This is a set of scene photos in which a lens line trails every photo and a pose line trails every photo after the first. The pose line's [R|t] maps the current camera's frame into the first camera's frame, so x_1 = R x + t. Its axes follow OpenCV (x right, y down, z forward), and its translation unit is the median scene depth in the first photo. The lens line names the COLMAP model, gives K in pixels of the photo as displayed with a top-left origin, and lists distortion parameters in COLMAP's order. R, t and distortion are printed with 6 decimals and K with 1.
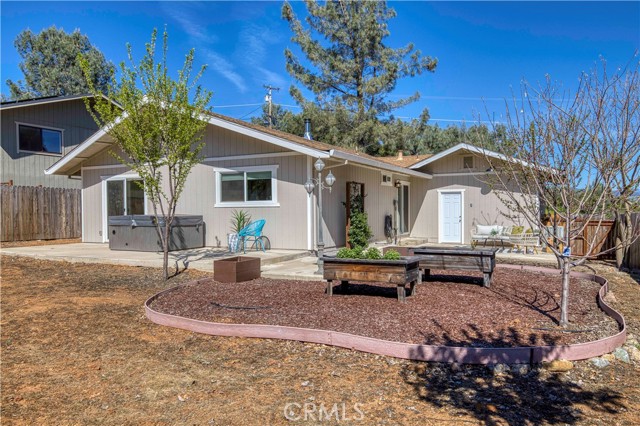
lens RADIAL K [[463.6, 0, 319.8], [0, 463.6, 213.7], [0, 0, 1]] dist [0.010529, 0.001254]
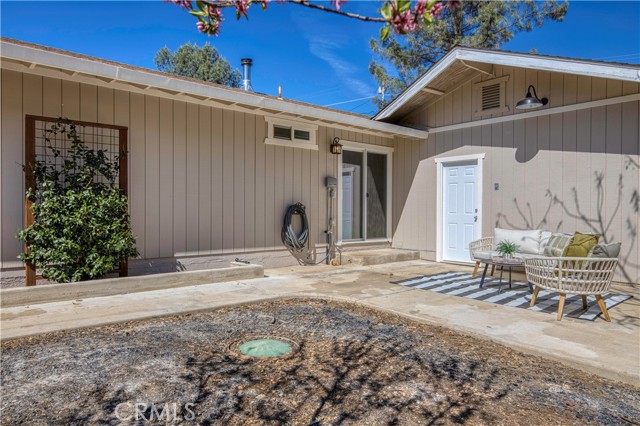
lens RADIAL K [[420.4, 0, 320.5], [0, 420.4, 211.4], [0, 0, 1]] dist [0.003642, 0.000372]
pose [[0.928929, 0.011474, -0.370079, 0.393628], [-0.013599, 0.999903, -0.003133, 0.012447], [0.370007, 0.007943, 0.928995, 0.668666]]
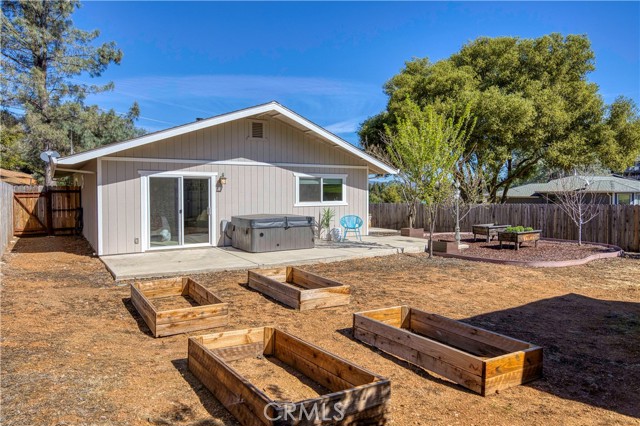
lens RADIAL K [[421.6, 0, 320.5], [0, 421.6, 212.4], [0, 0, 1]] dist [0.008080, 0.001963]
pose [[0.509129, -0.037965, 0.859852, -0.973285], [0.006130, 0.999161, 0.040487, -0.037050], [-0.860668, -0.015342, 0.508935, 0.362666]]
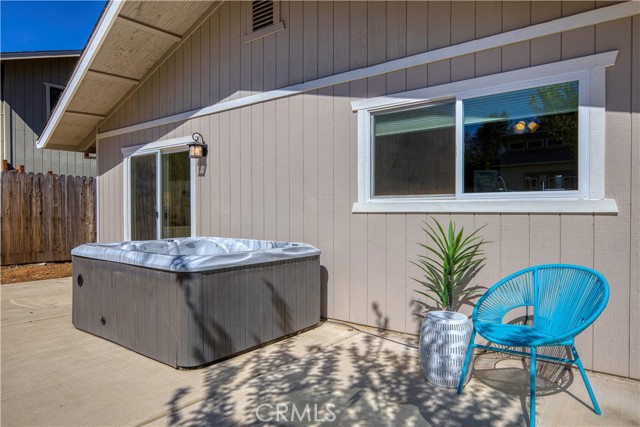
lens RADIAL K [[420.4, 0, 319.6], [0, 420.4, 213.5], [0, 0, 1]] dist [0.003642, 0.000372]
pose [[0.980177, 0.007453, -0.197983, -0.167591], [-0.006905, 0.999970, 0.003455, -0.012081], [0.198003, -0.002020, 0.980199, 0.603178]]
